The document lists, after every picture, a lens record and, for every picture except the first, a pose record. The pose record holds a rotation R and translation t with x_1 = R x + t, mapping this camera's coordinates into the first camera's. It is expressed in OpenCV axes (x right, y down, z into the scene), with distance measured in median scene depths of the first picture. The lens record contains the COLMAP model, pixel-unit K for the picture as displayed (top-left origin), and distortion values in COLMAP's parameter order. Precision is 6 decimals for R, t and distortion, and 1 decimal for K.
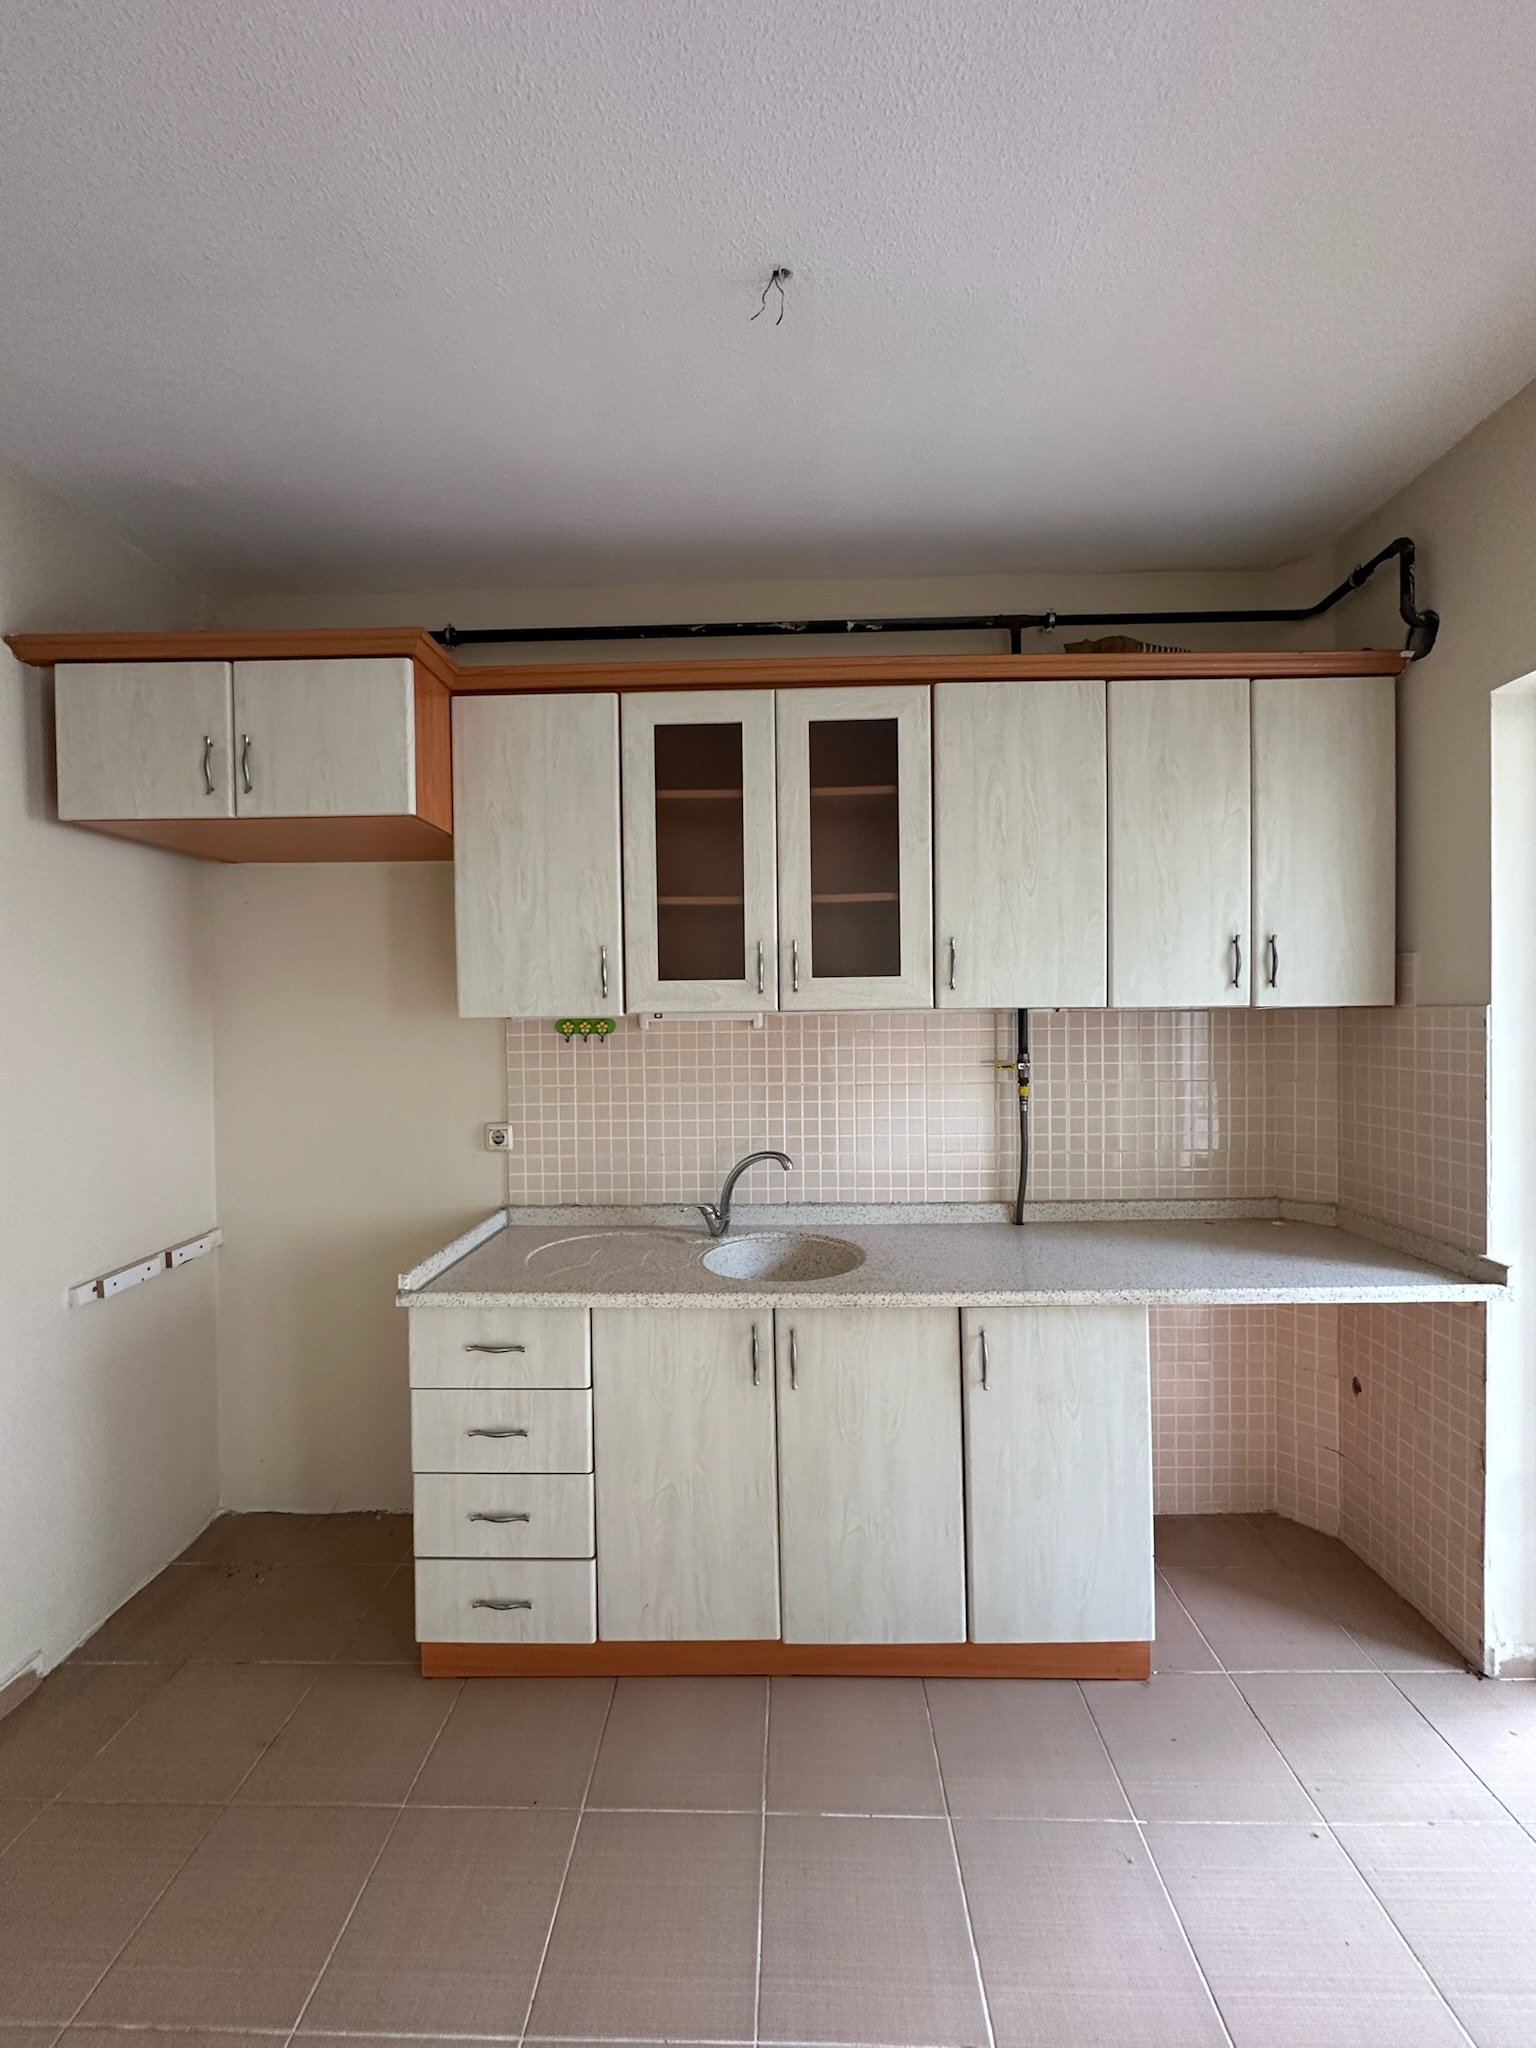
lens RADIAL K [[817.3, 0, 766.8], [0, 817.3, 1025.3], [0, 0, 1]] dist [-0.002561, 0.000976]
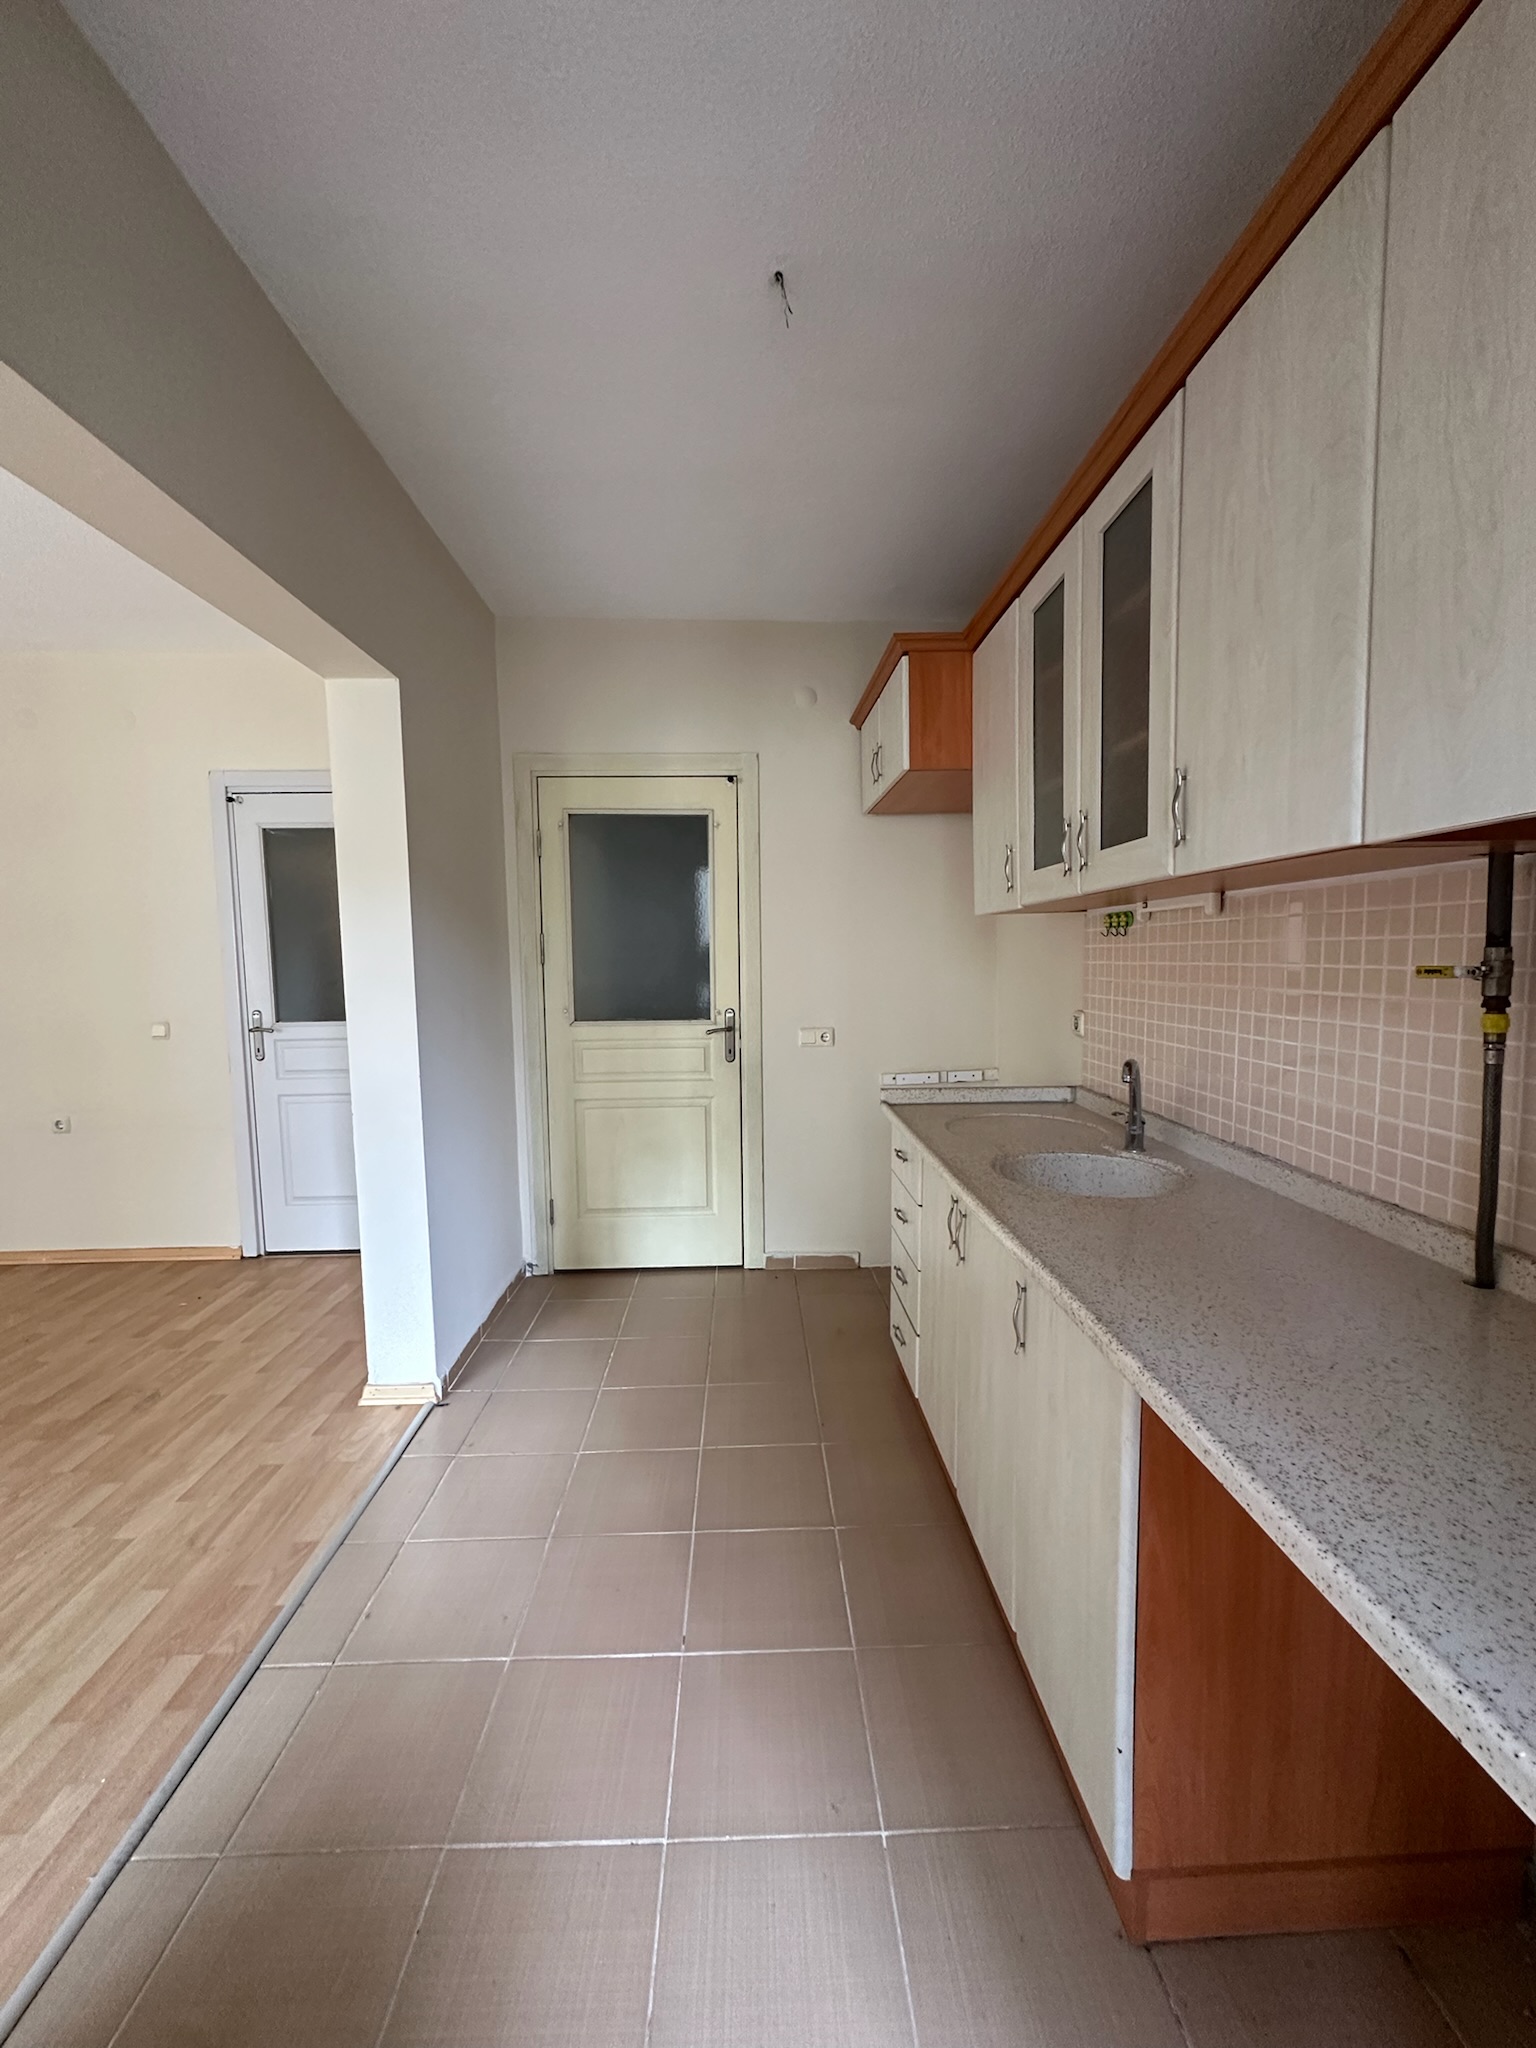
lens RADIAL K [[817.4, 0, 762.5], [0, 817.4, 1023.3], [0, 0, 1]] dist [-0.003636, -0.000157]
pose [[0.053301, 0.094707, -0.994077, 0.885486], [0.005197, 0.995453, 0.095117, 0.035295], [0.998565, -0.010236, 0.052566, 0.610862]]
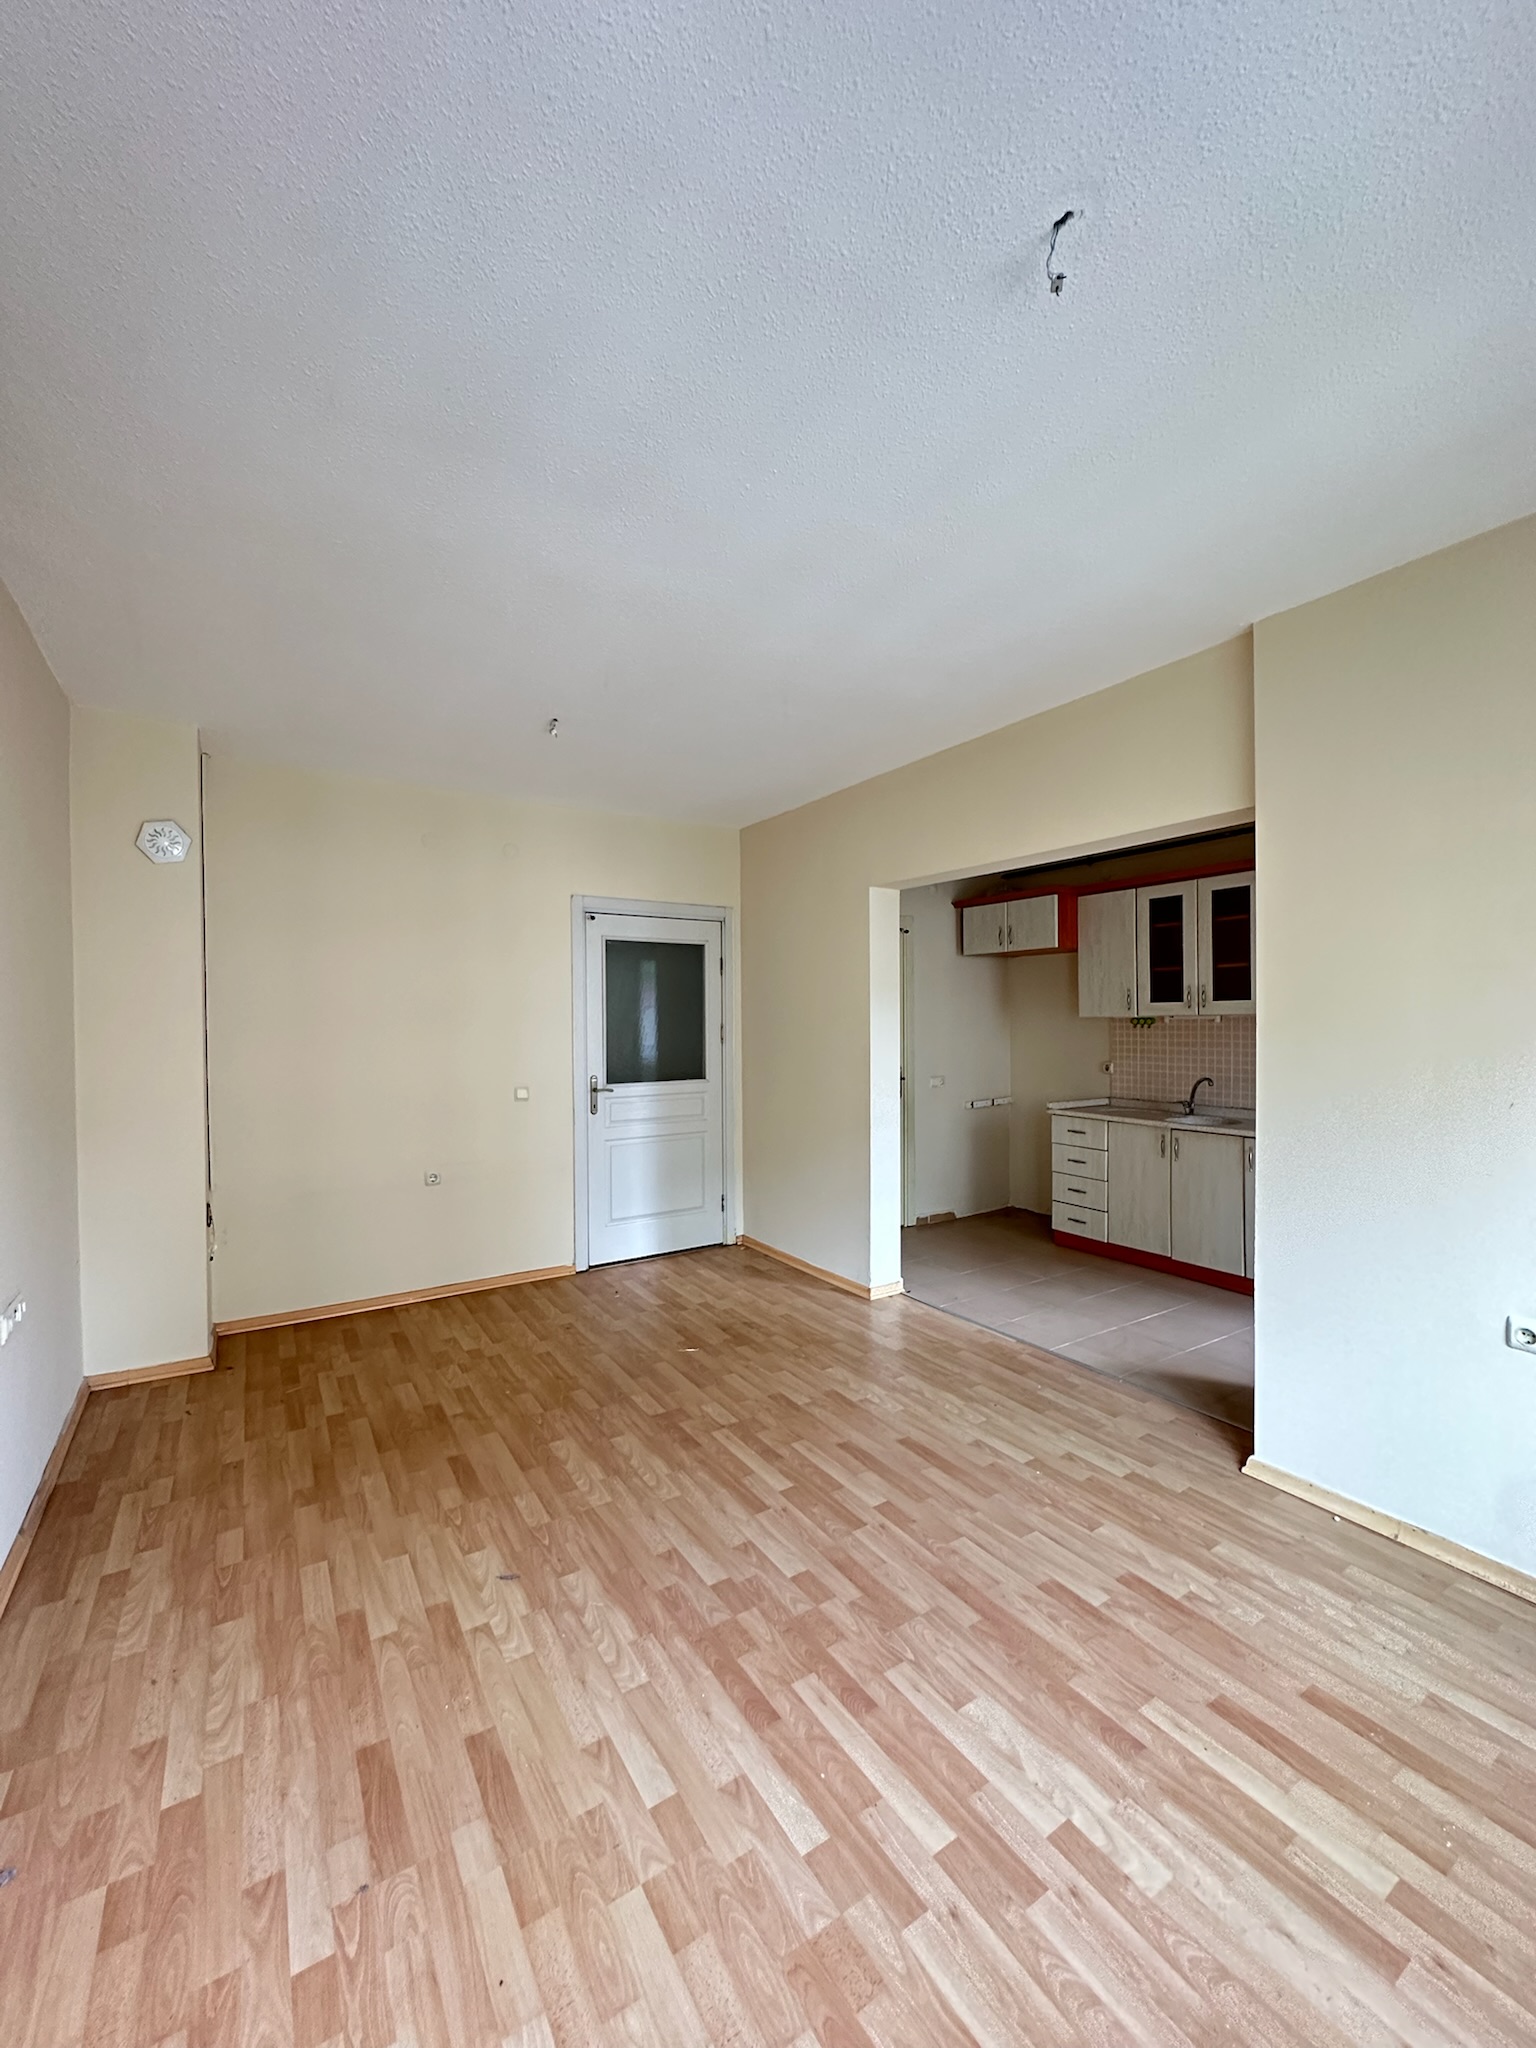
lens RADIAL K [[817.3, 0, 766.8], [0, 817.3, 1025.3], [0, 0, 1]] dist [-0.002561, 0.000976]
pose [[0.562452, 0.016538, -0.826664, 1.261021], [-0.009057, 0.999863, 0.013841, -0.009863], [0.826780, -0.000298, 0.562525, -1.346684]]
